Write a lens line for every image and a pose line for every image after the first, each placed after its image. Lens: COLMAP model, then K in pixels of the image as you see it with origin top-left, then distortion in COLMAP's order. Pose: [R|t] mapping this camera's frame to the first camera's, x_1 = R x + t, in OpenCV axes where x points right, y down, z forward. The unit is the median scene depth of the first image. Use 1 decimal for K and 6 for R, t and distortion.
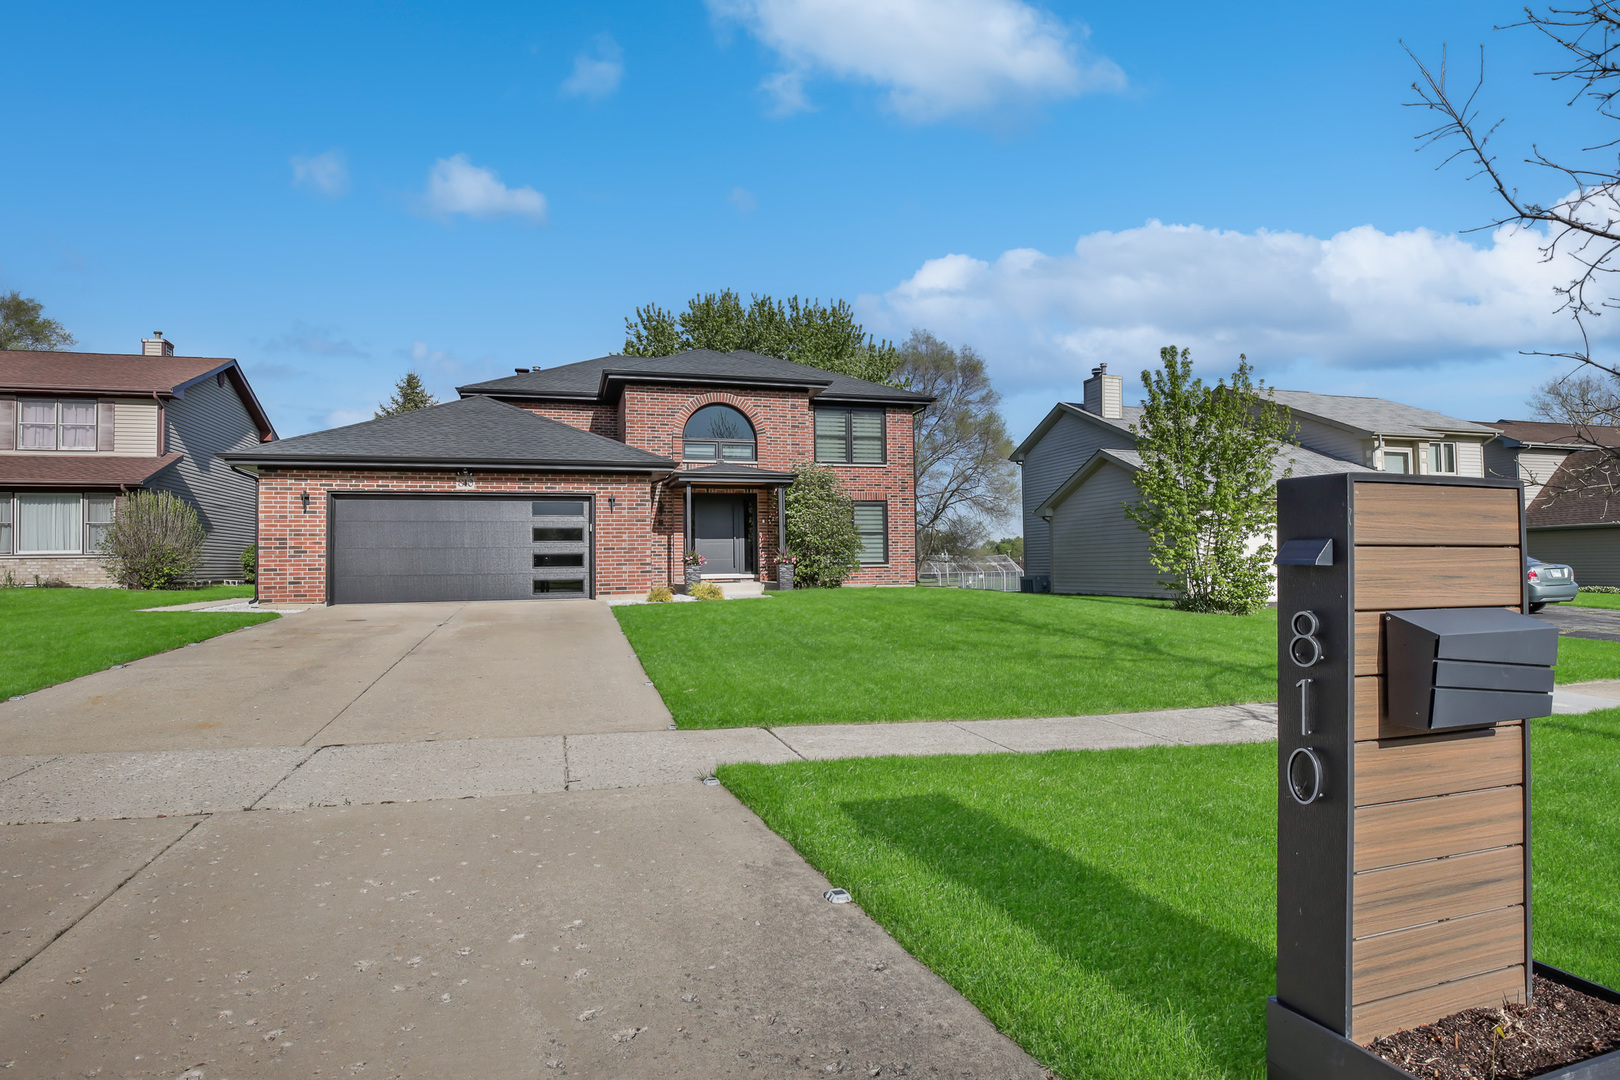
lens RADIAL K [[784.6, 0, 766.2], [0, 784.6, 542.7], [0, 0, 1]] dist [-0.002372, -0.000122]
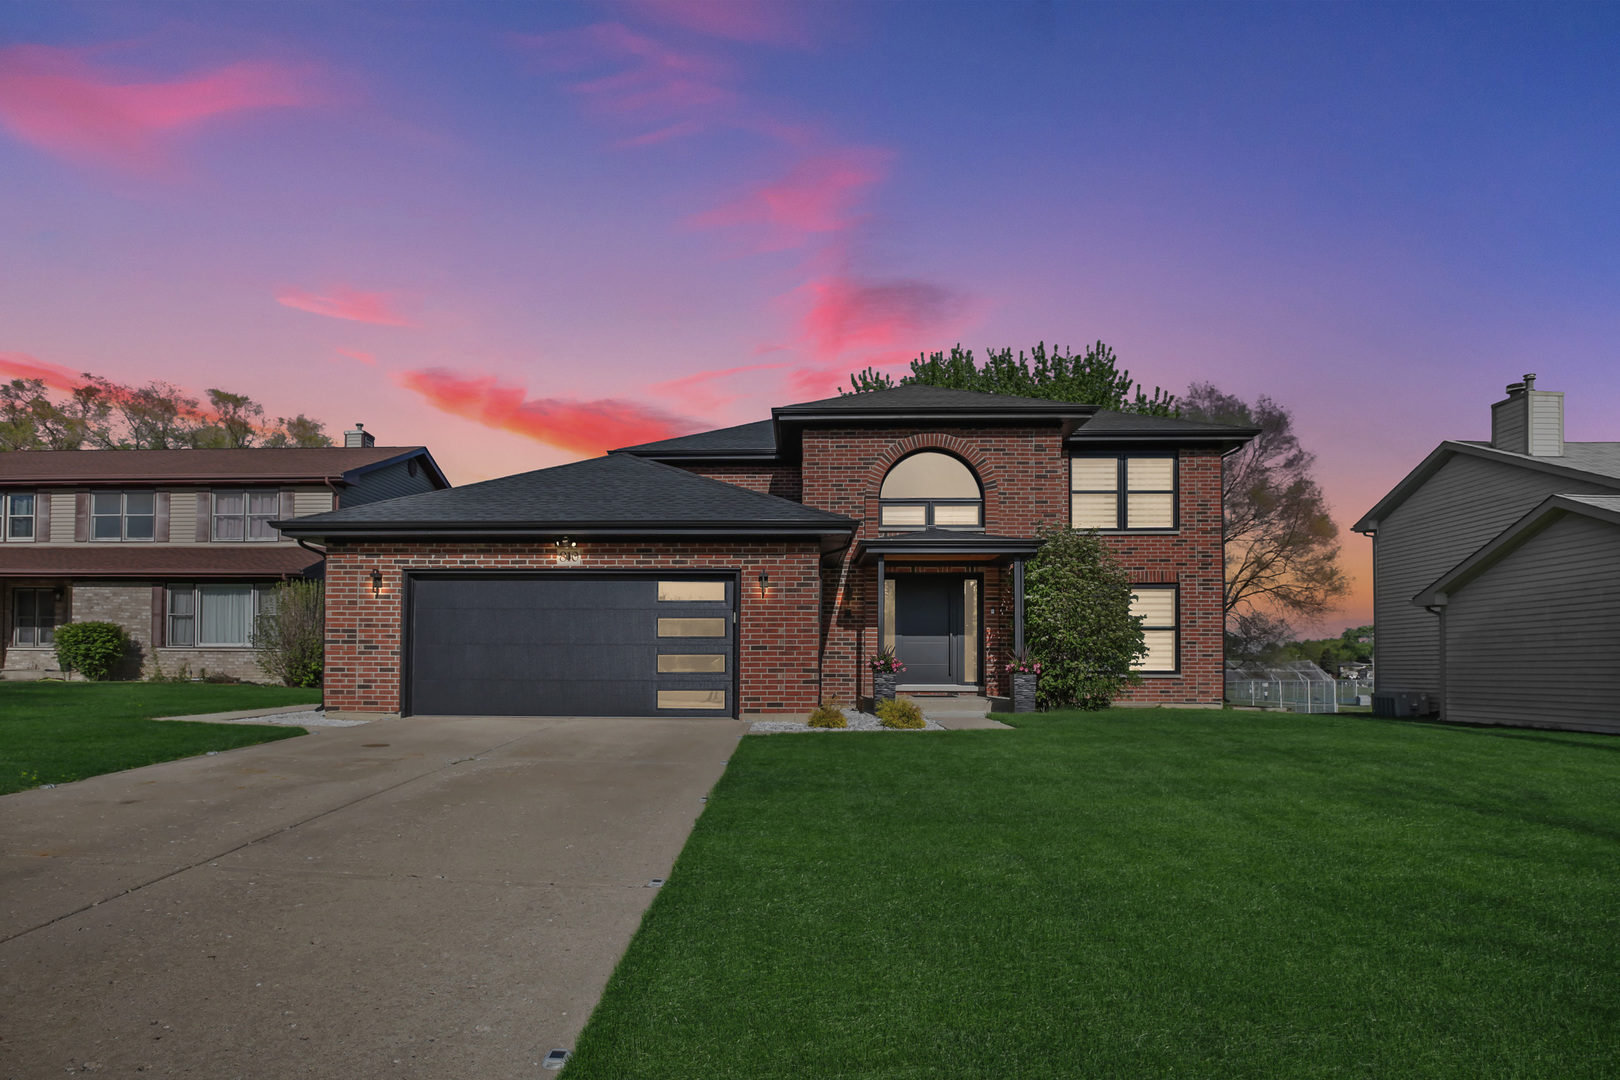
lens RADIAL K [[787.0, 0, 778.9], [0, 787.0, 647.8], [0, 0, 1]] dist [-0.000990, -0.000497]
pose [[0.960930, 0.010192, -0.276604, 0.008380], [-0.008256, 0.999933, 0.008162, 0.001351], [0.276669, -0.005560, 0.960949, 0.267866]]
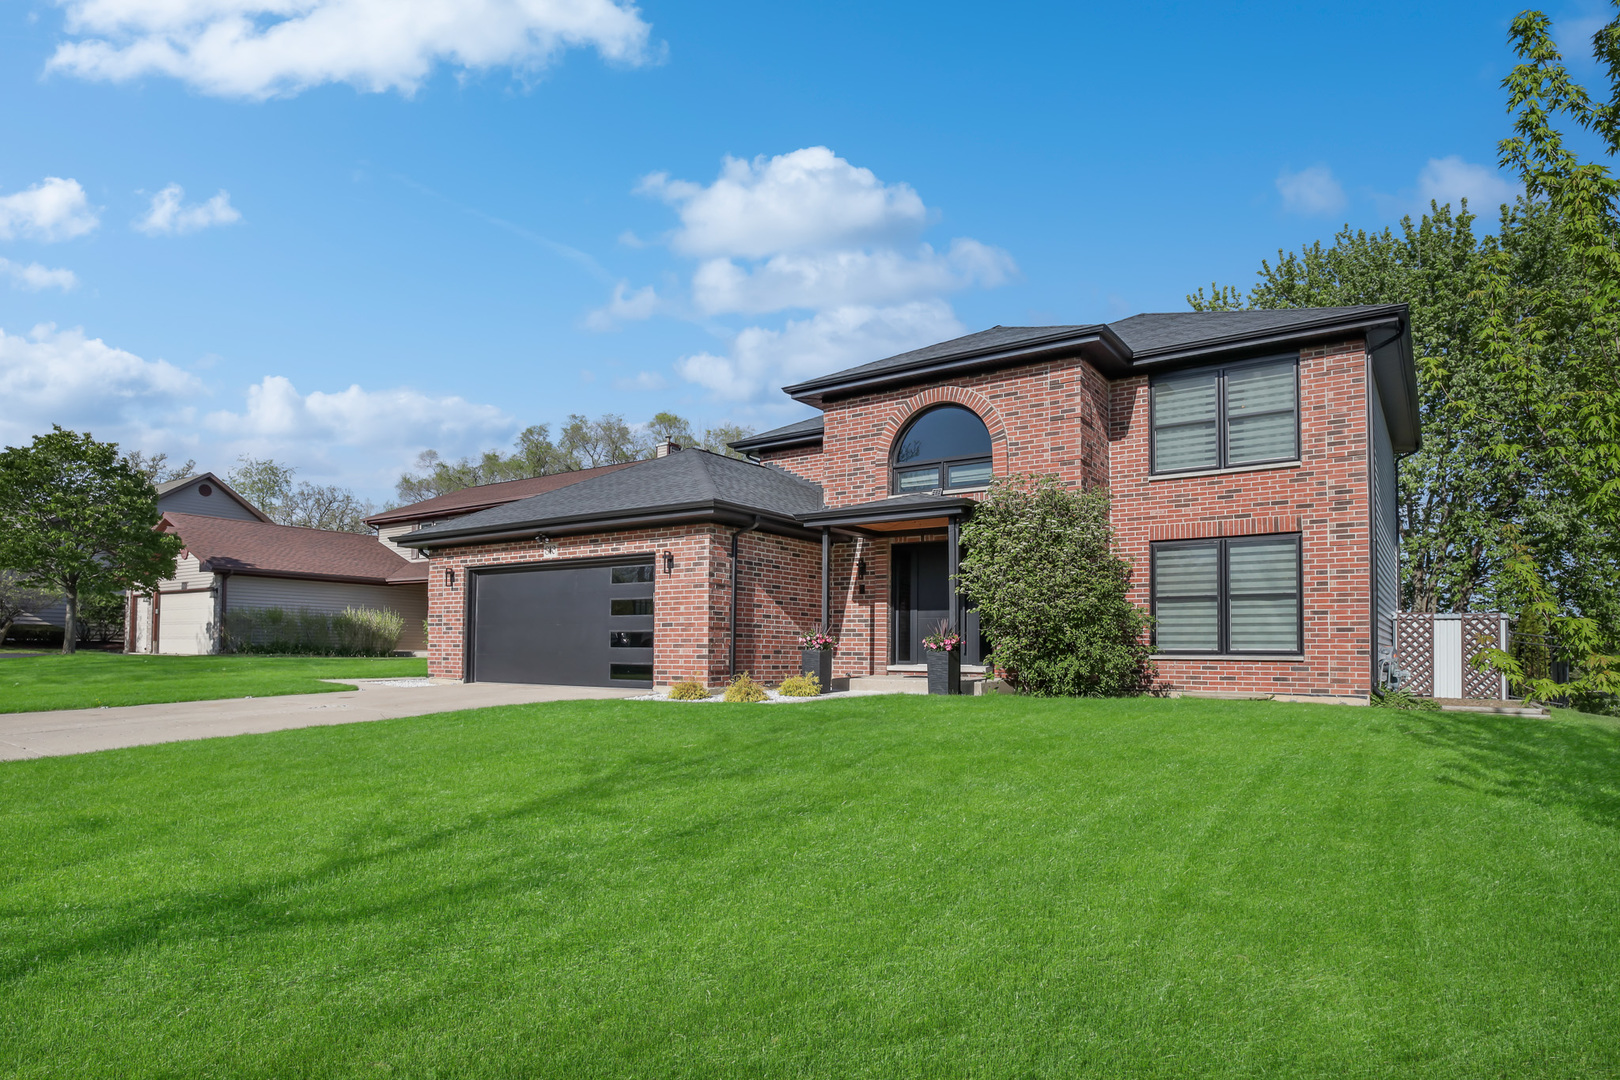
lens RADIAL K [[873.5, 0, 805.8], [0, 873.5, 612.1], [0, 0, 1]] dist [0.001190, -0.000044]
pose [[0.672158, -0.014768, -0.740260, 0.408006], [0.004476, 0.999864, -0.015883, 0.007529], [0.740394, 0.007363, 0.672133, 0.433286]]
